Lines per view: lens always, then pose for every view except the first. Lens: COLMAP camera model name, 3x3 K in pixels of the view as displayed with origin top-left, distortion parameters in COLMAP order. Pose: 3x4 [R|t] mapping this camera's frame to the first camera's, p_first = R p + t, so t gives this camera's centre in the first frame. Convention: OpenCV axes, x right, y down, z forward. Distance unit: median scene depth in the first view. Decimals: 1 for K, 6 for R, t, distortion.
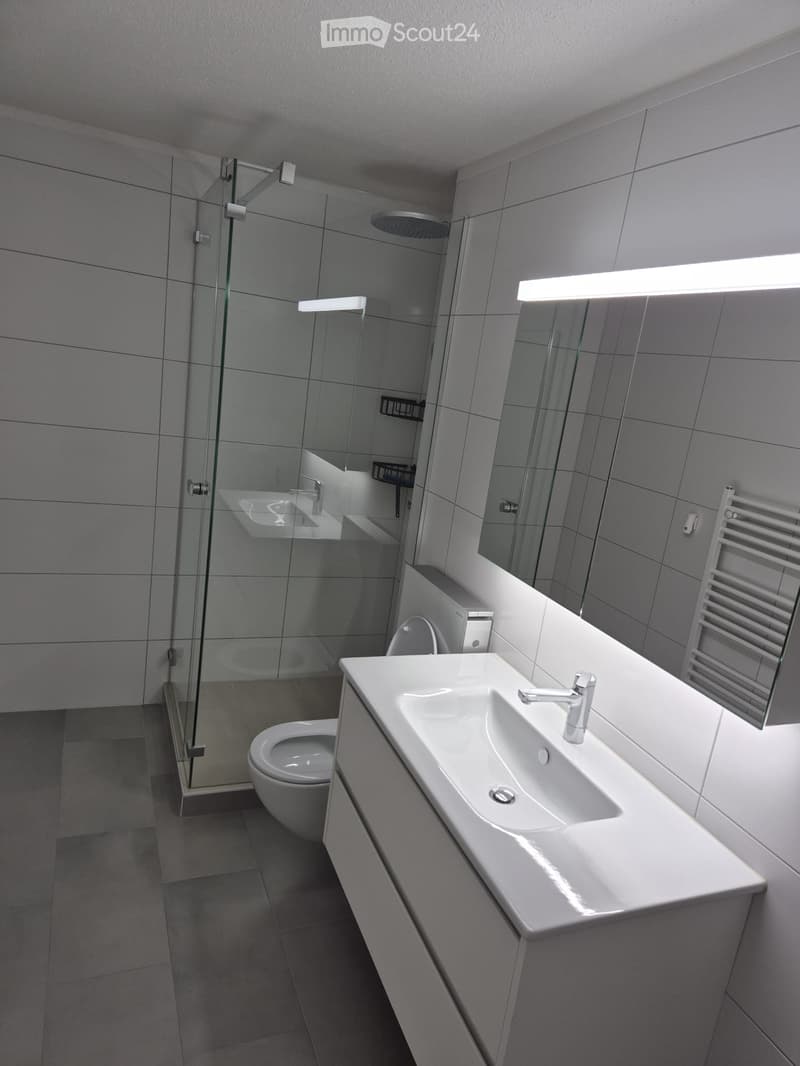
lens RADIAL K [[701.6, 0, 402.4], [0, 701.6, 544.6], [0, 0, 1]] dist [0.116486, -0.095007]
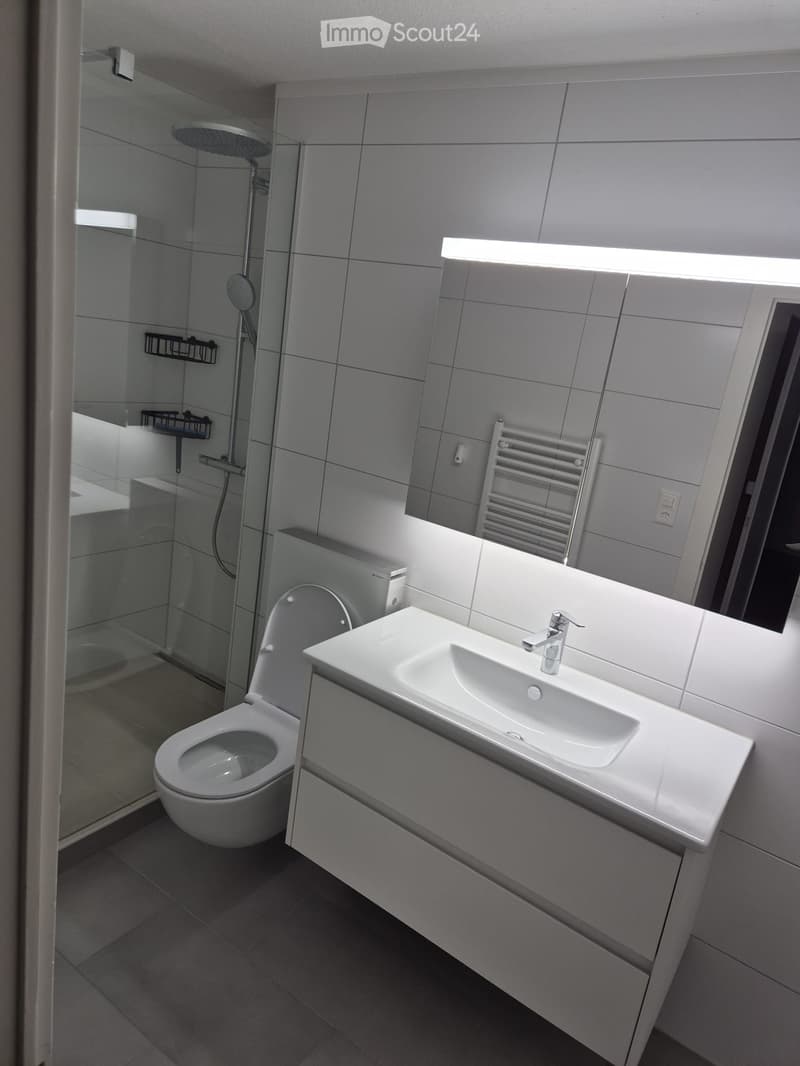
lens RADIAL K [[711.6, 0, 402.6], [0, 711.6, 538.6], [0, 0, 1]] dist [0.094073, -0.079347]
pose [[0.850178, -0.149130, 0.504933, -0.297031], [0.094617, 0.986709, 0.132110, -0.062612], [-0.517923, -0.064542, 0.852989, 0.098829]]
